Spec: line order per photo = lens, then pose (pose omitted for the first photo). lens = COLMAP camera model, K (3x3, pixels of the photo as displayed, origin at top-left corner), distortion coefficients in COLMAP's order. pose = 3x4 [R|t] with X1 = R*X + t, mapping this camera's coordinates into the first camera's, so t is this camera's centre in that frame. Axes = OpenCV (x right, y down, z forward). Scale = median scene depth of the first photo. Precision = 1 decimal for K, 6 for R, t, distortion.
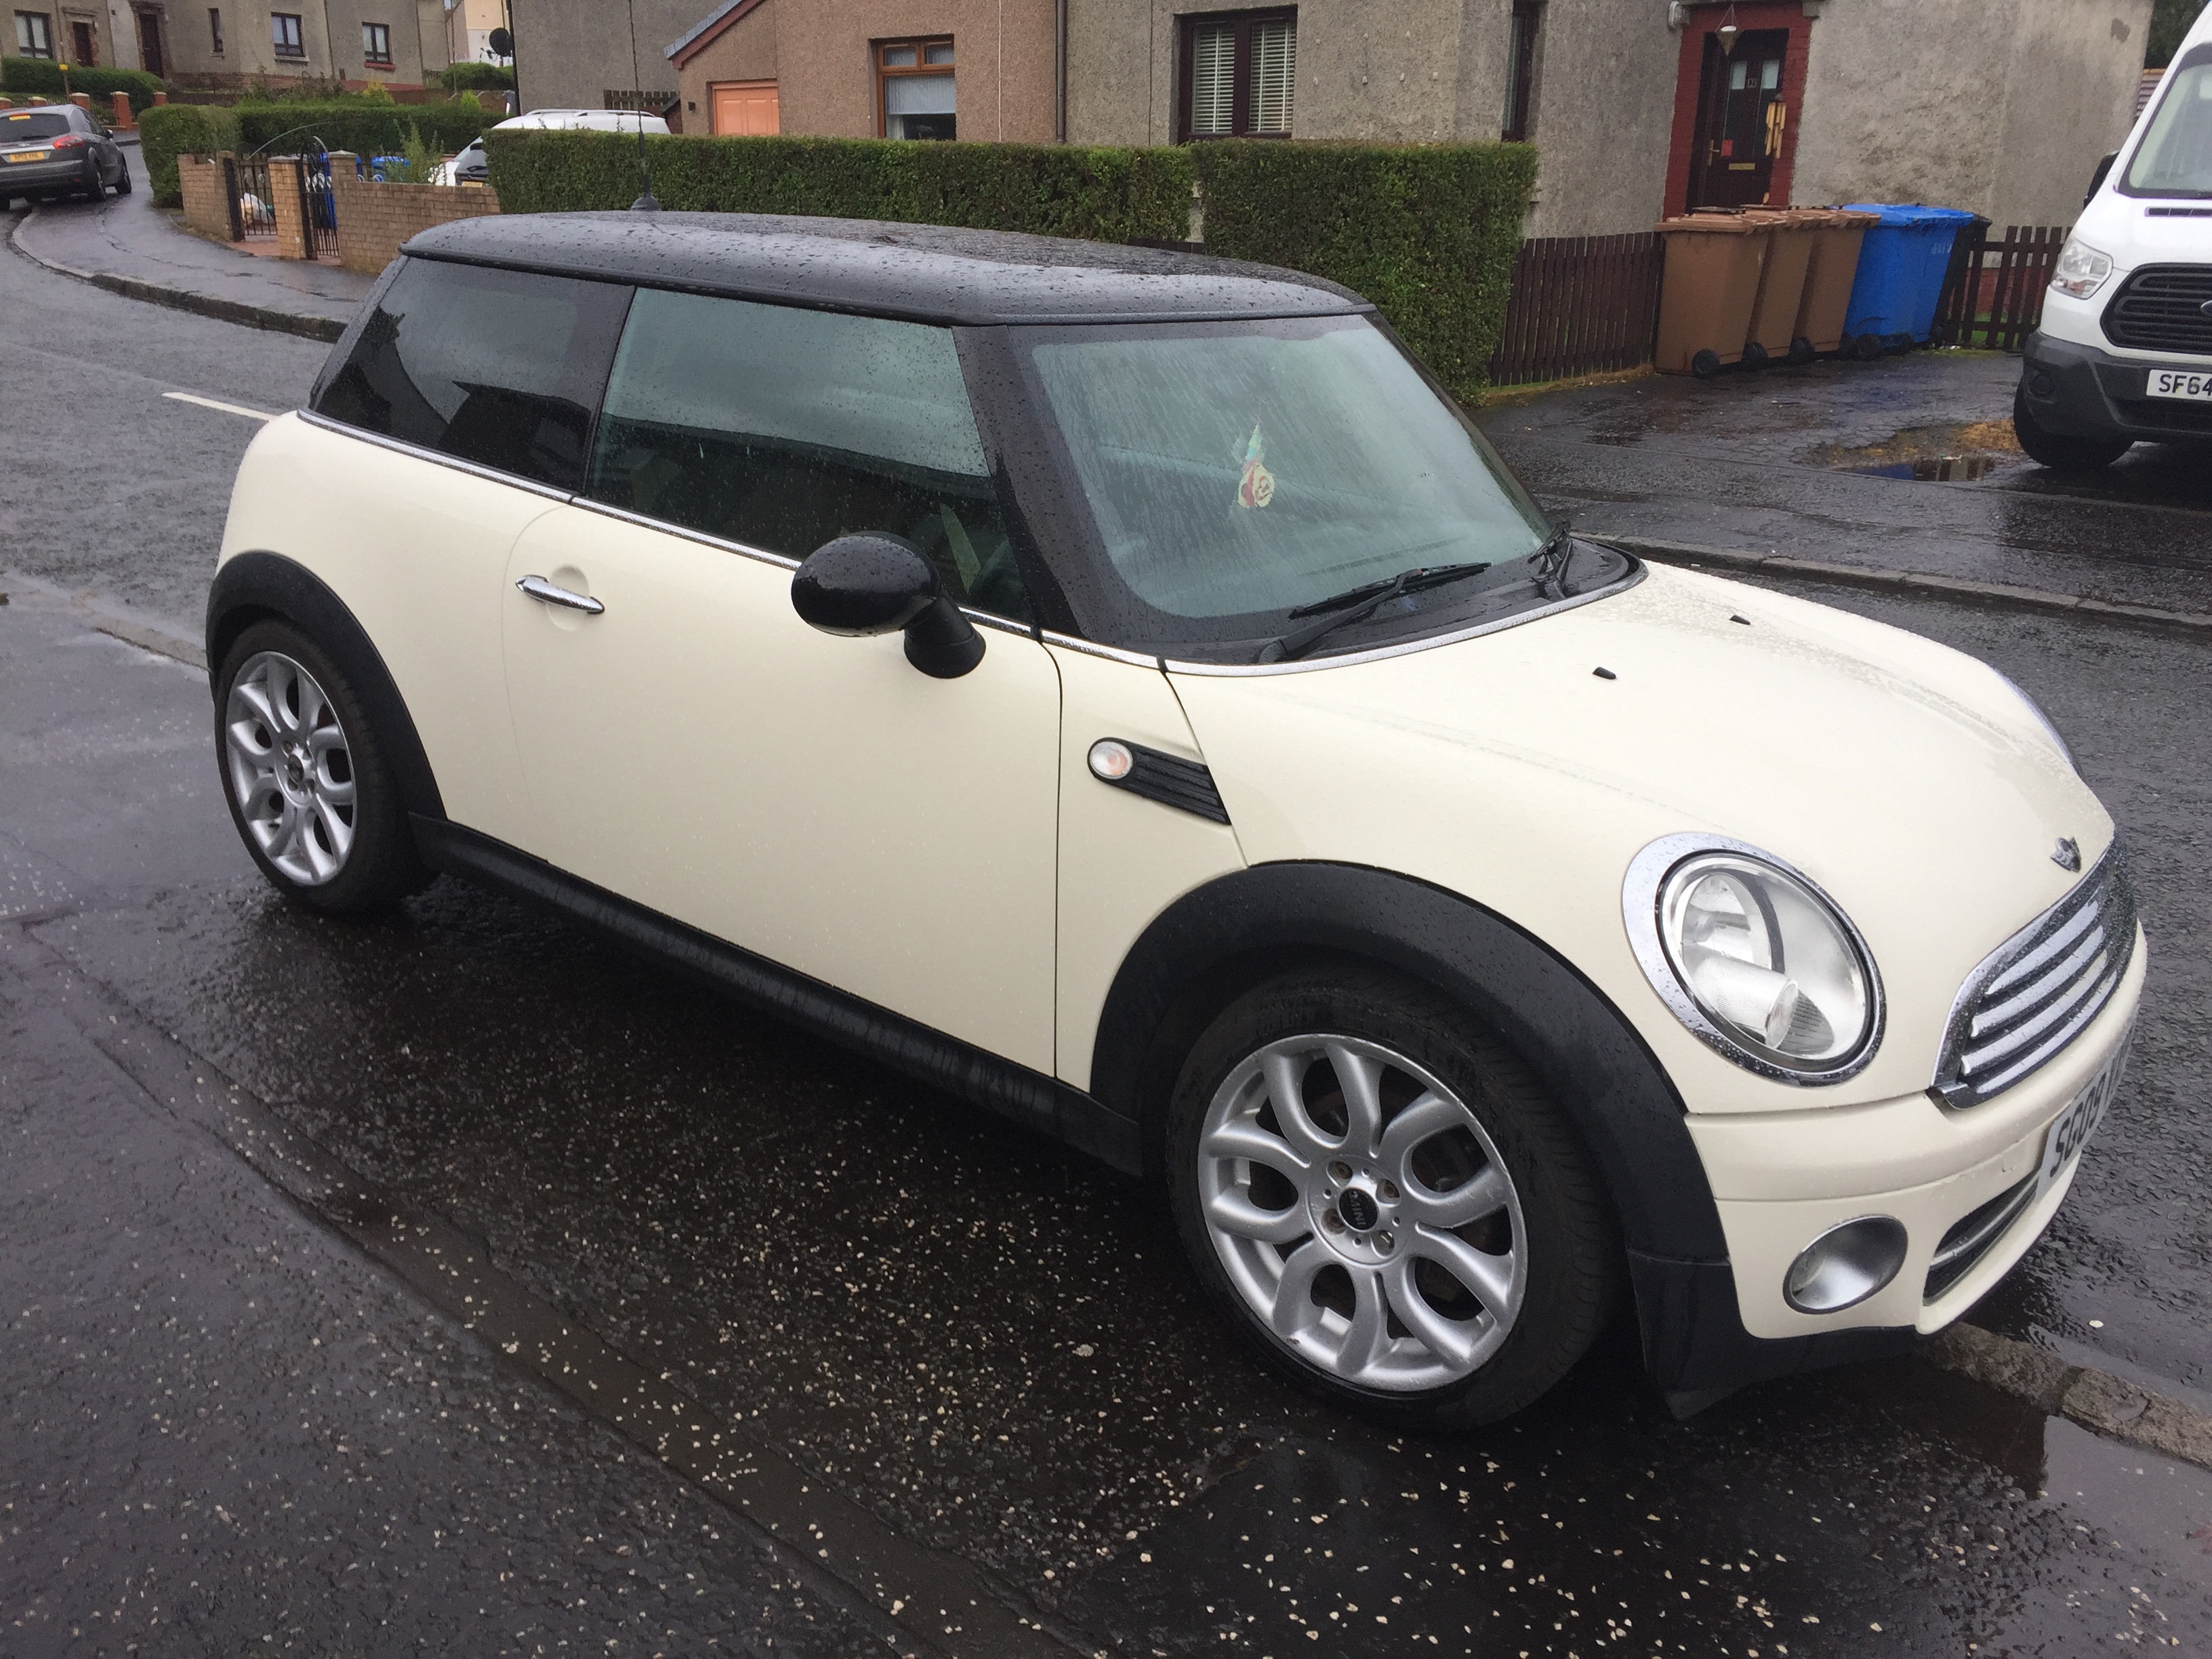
lens RADIAL K [[1870.5, 0, 1103.7], [0, 1870.5, 844.3], [0, 0, 1]] dist [0.048691, -0.073781]
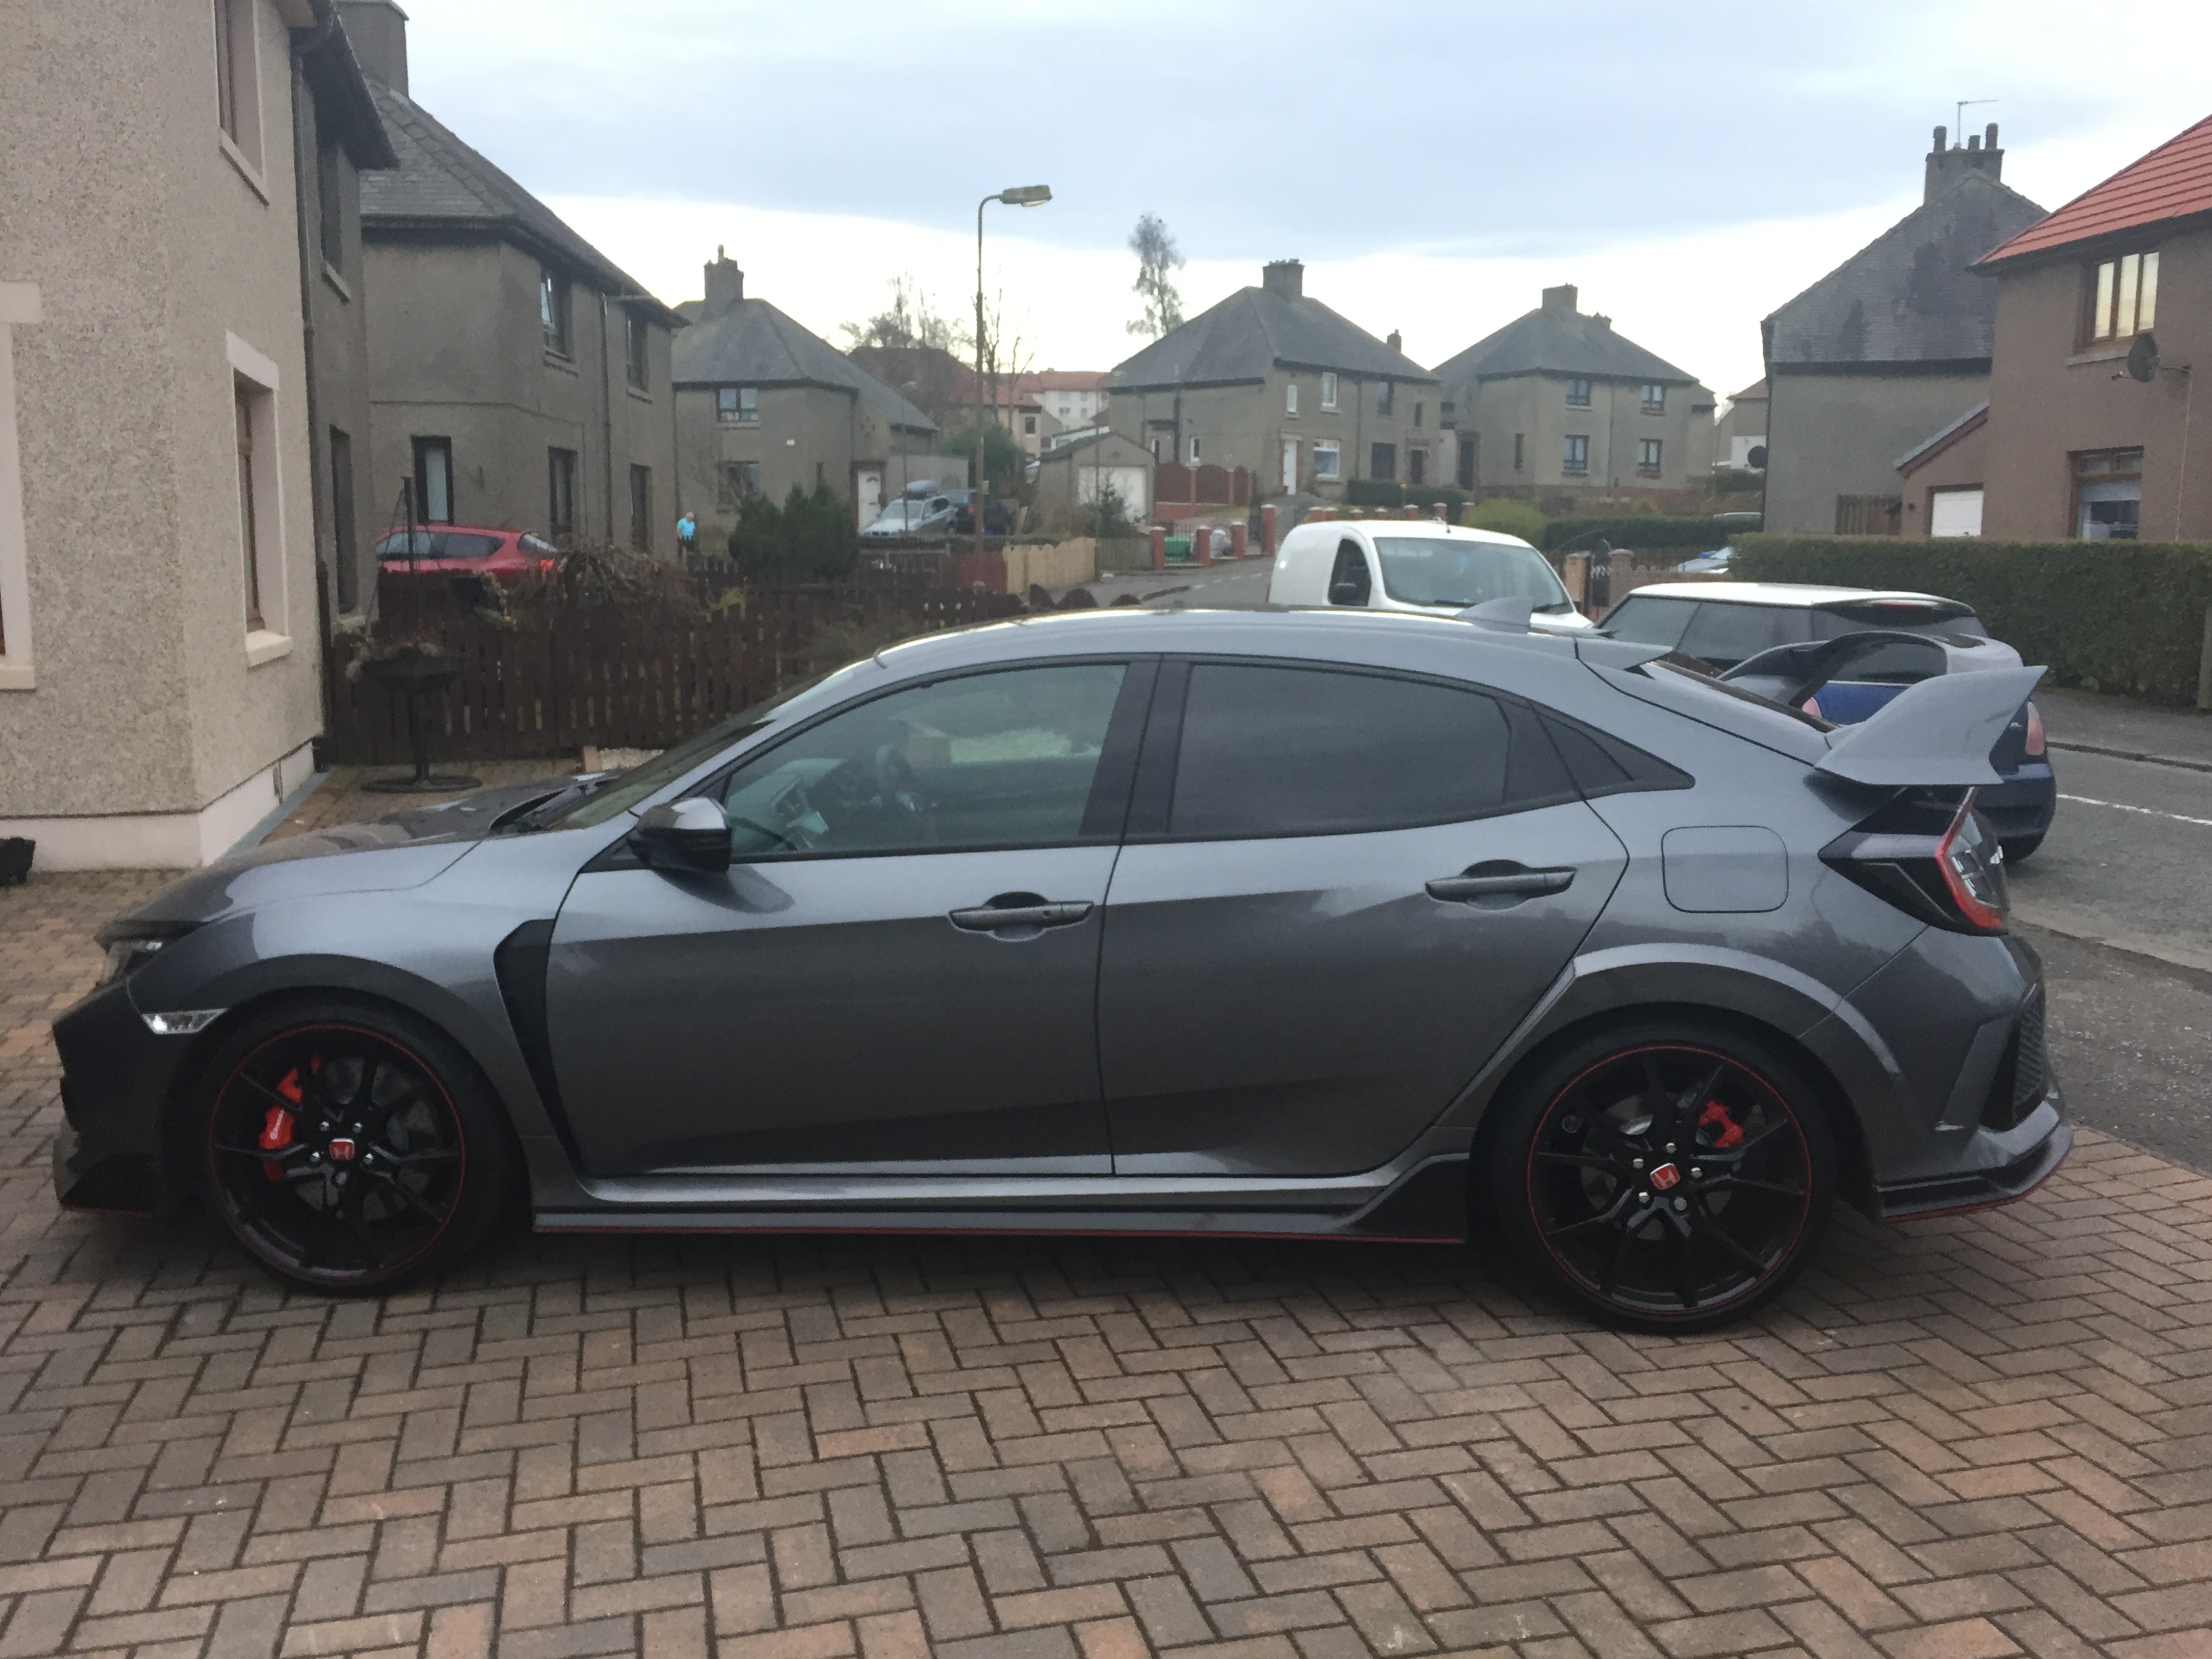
lens RADIAL K [[1916.4, 0, 1099.2], [0, 1916.4, 831.6], [0, 0, 1]] dist [-0.030265, -0.012434]
pose [[0.815783, 0.067645, -0.574389, 0.077617], [-0.181673, 0.972839, -0.143453, 0.080692], [0.549084, 0.221378, 0.805915, -0.228610]]
